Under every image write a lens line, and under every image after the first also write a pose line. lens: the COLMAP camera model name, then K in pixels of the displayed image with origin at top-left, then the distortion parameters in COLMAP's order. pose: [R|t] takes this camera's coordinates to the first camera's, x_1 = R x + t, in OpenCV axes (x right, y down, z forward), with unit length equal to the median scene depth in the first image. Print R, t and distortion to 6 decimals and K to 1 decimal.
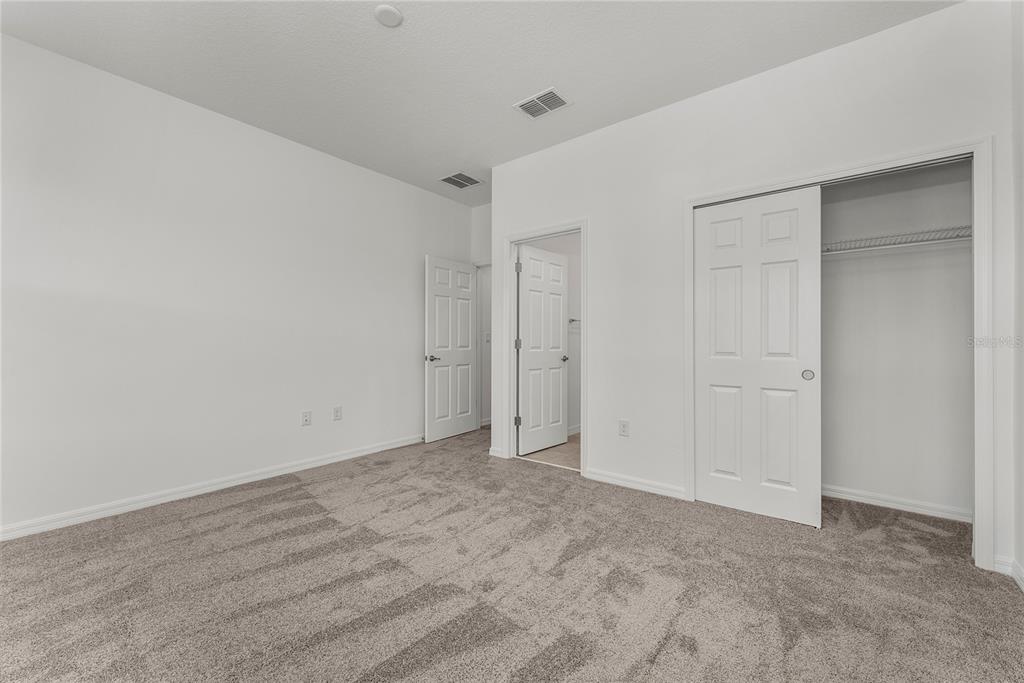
lens RADIAL K [[418.3, 0, 515.5], [0, 418.3, 345.2], [0, 0, 1]] dist [0.013087, -0.000146]
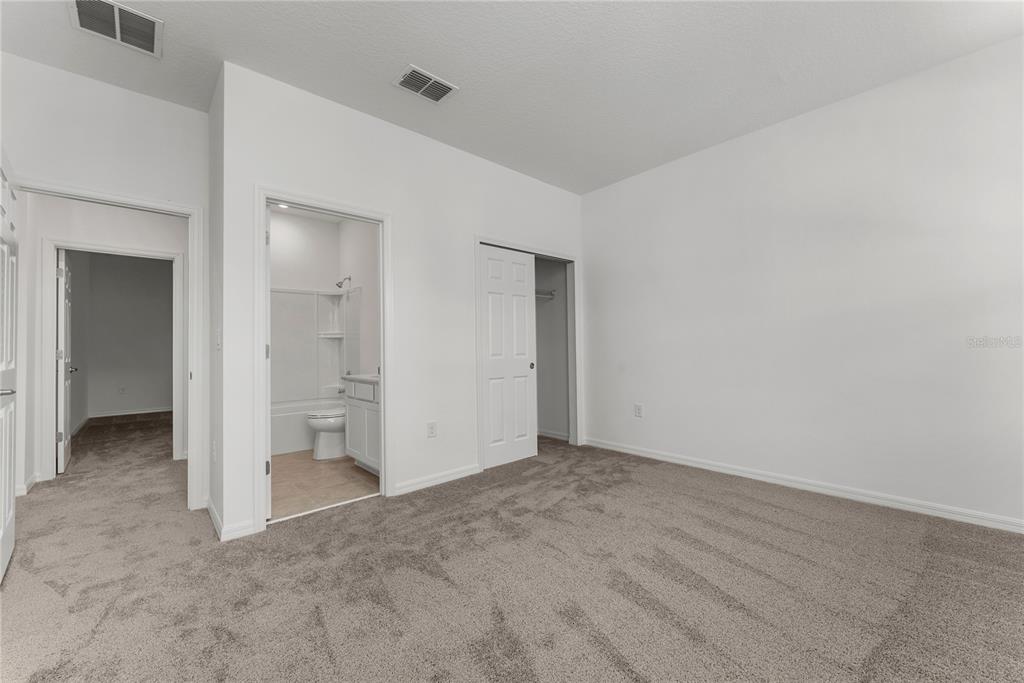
lens RADIAL K [[418.3, 0, 519.7], [0, 418.3, 341.7], [0, 0, 1]] dist [0.013087, -0.000146]
pose [[0.143228, 0.002716, 0.989686, -0.886422], [0.011708, 0.999922, -0.004438, -0.017915], [-0.989620, 0.012223, 0.143185, 0.748714]]
